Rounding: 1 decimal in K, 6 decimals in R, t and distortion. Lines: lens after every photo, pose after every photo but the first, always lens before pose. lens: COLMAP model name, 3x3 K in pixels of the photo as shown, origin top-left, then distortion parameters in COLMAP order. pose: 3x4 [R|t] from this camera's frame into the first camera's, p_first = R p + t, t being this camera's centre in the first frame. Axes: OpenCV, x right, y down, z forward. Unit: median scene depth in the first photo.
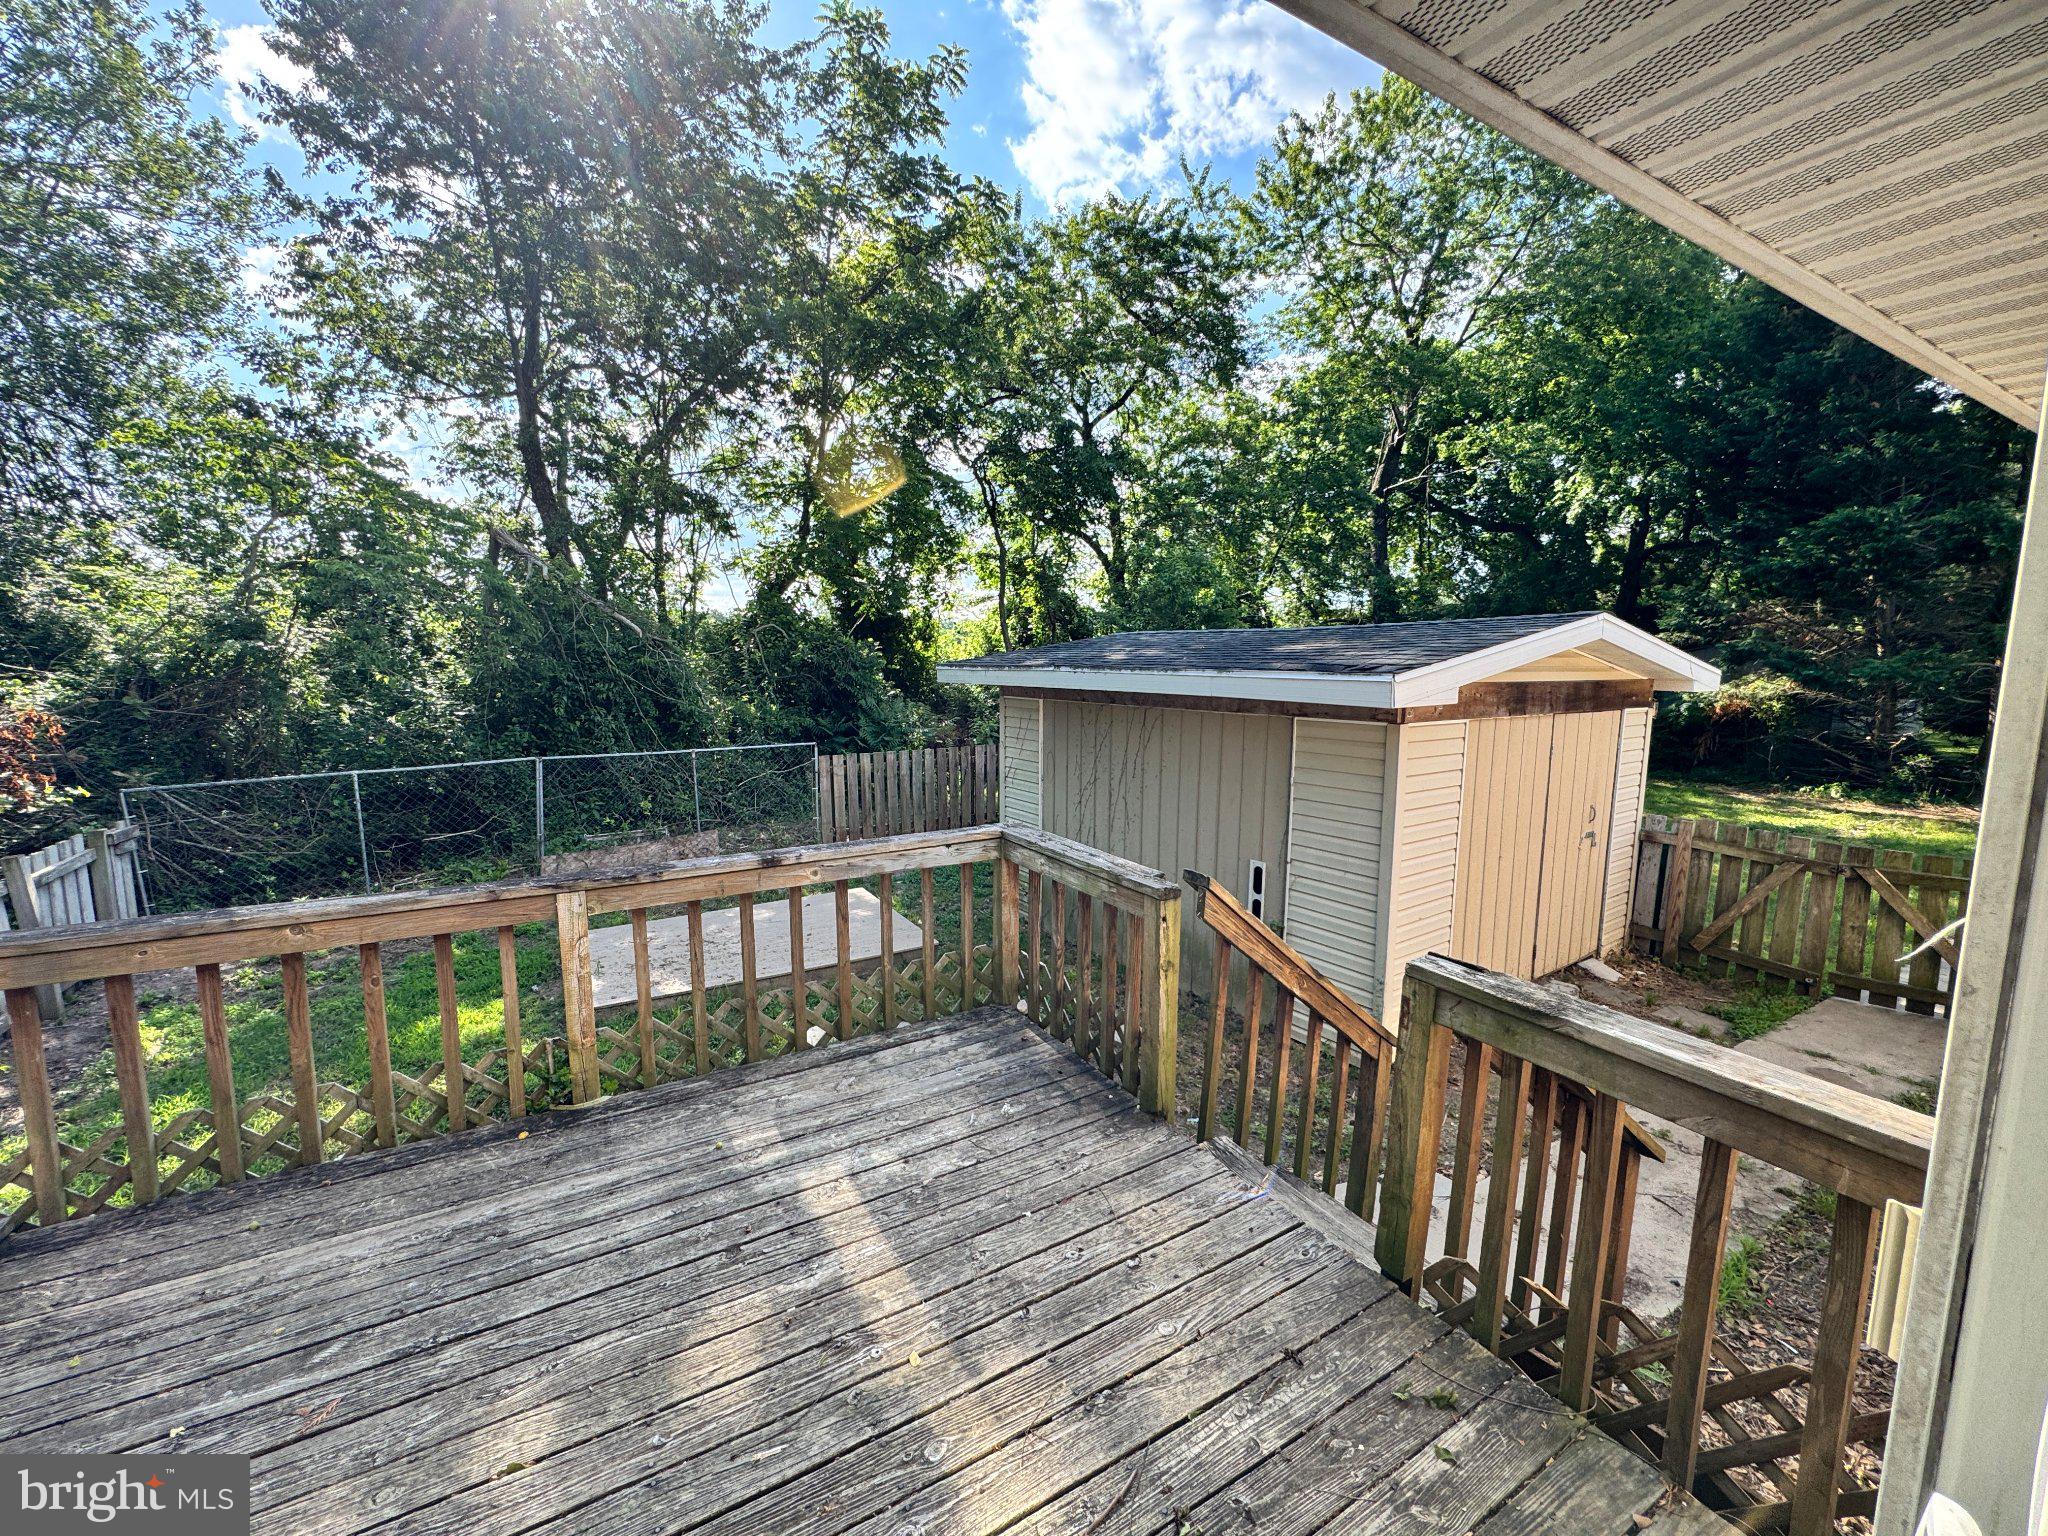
lens RADIAL K [[821.0, 0, 1027.9], [0, 821.0, 774.1], [0, 0, 1]] dist [-0.003047, 0.000523]
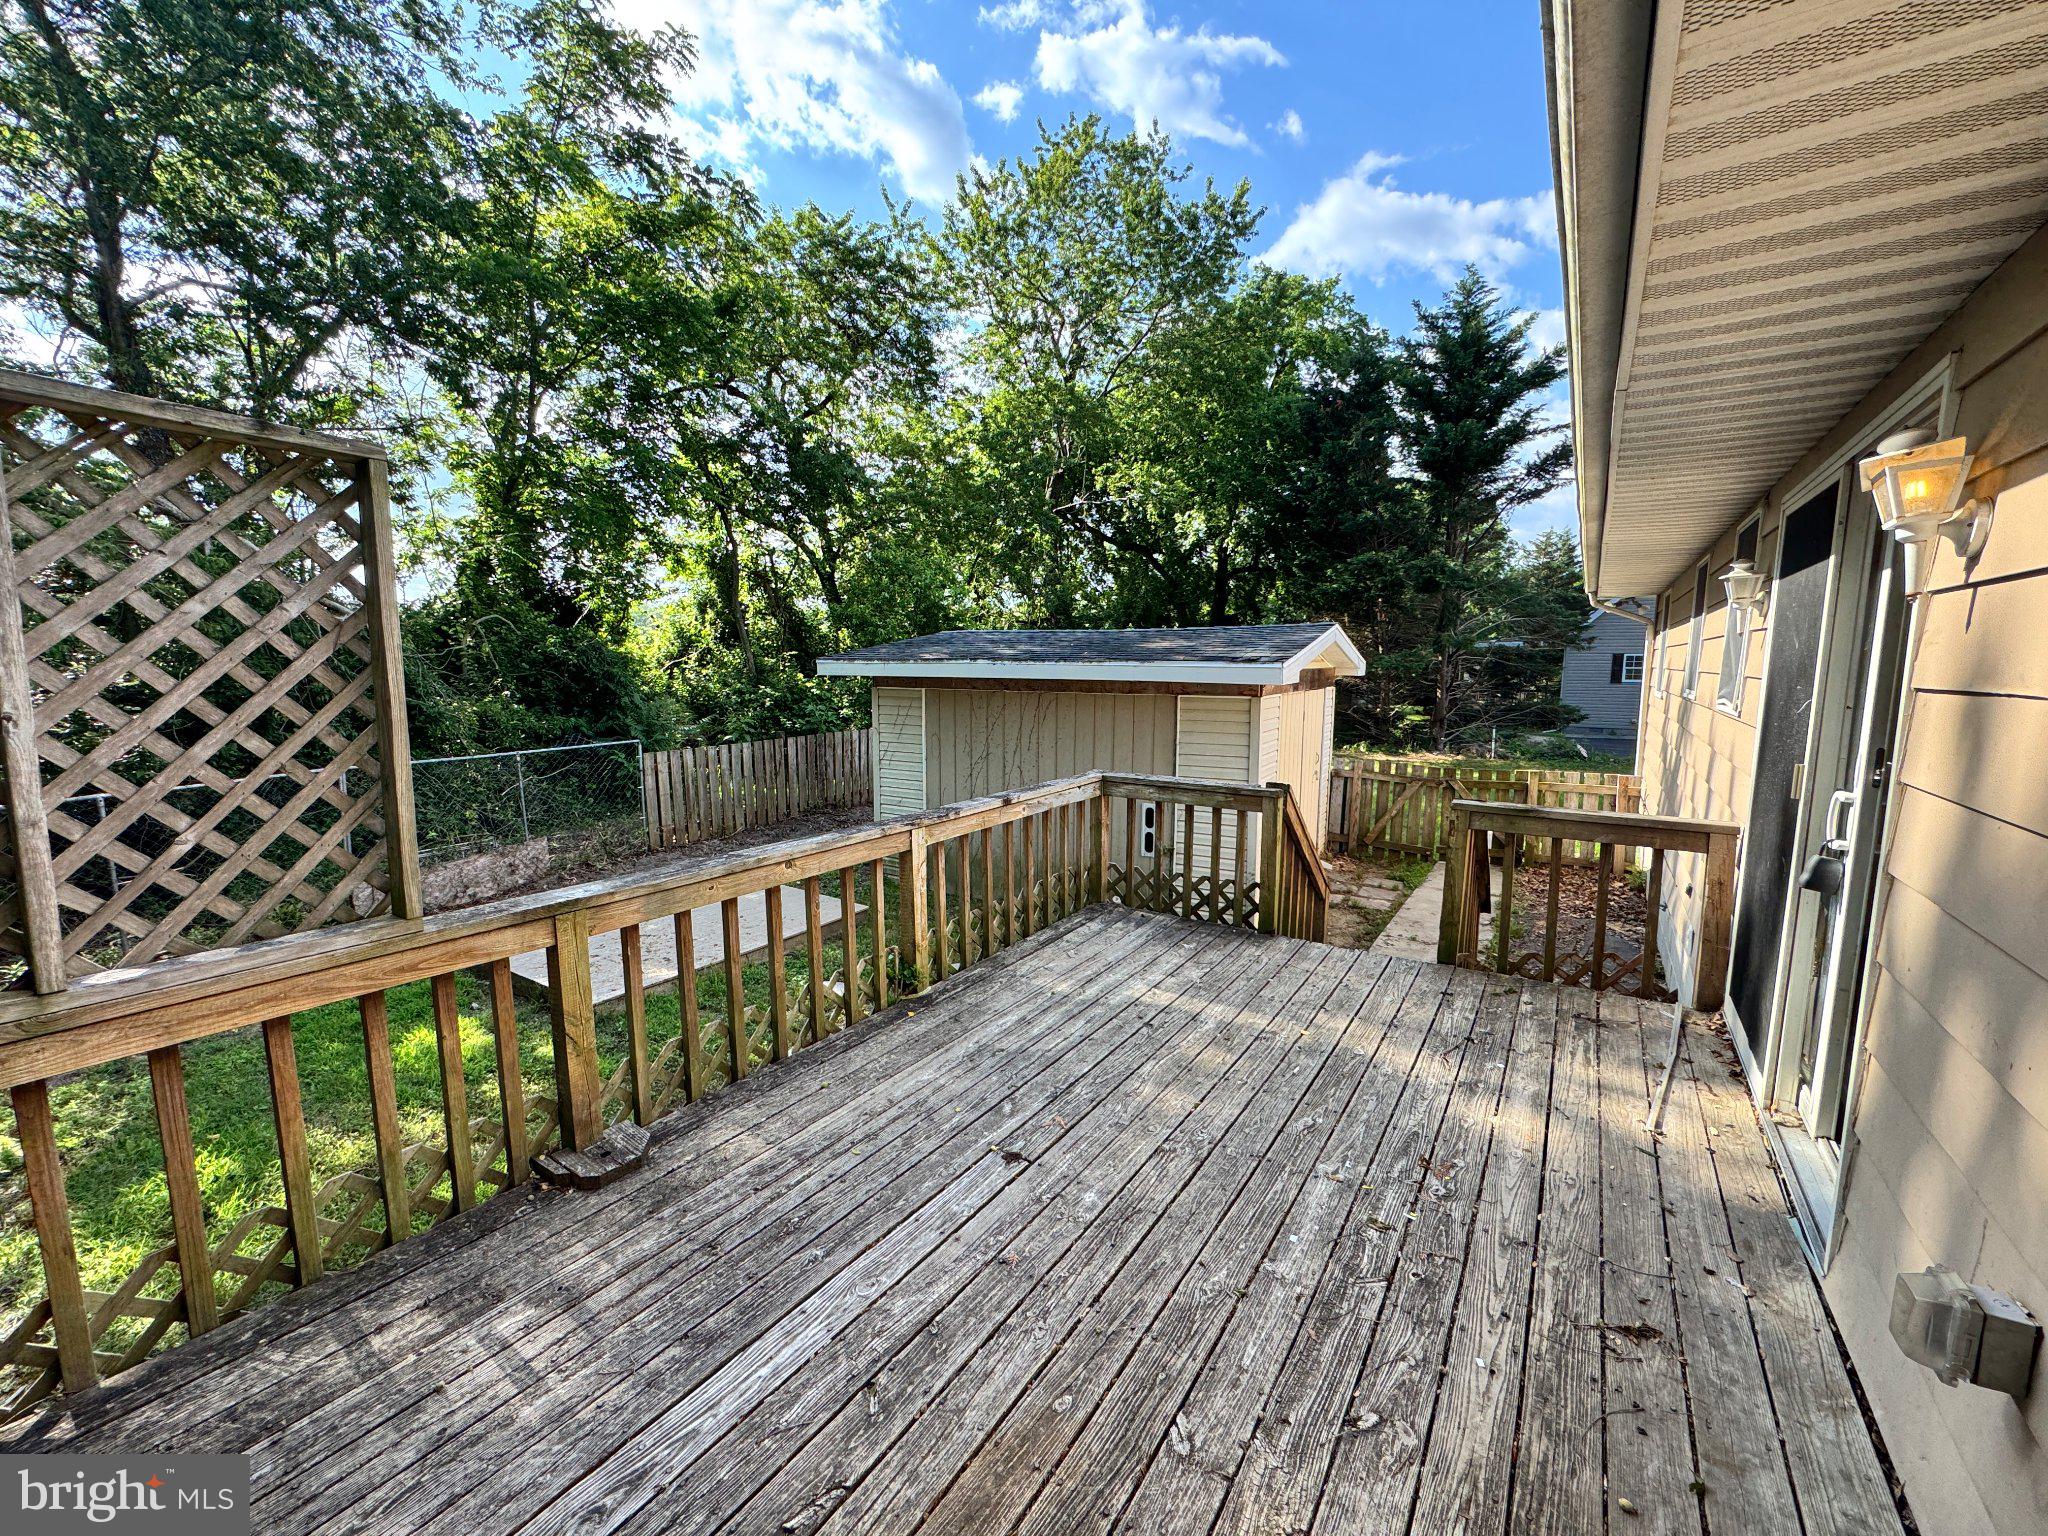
lens RADIAL K [[821.0, 0, 1032.9], [0, 821.0, 772.2], [0, 0, 1]] dist [-0.003047, 0.000523]
pose [[0.898399, -0.060969, 0.434928, -0.191468], [0.060413, 0.998059, 0.015119, 0.009396], [-0.435006, 0.012692, 0.900338, -0.051594]]
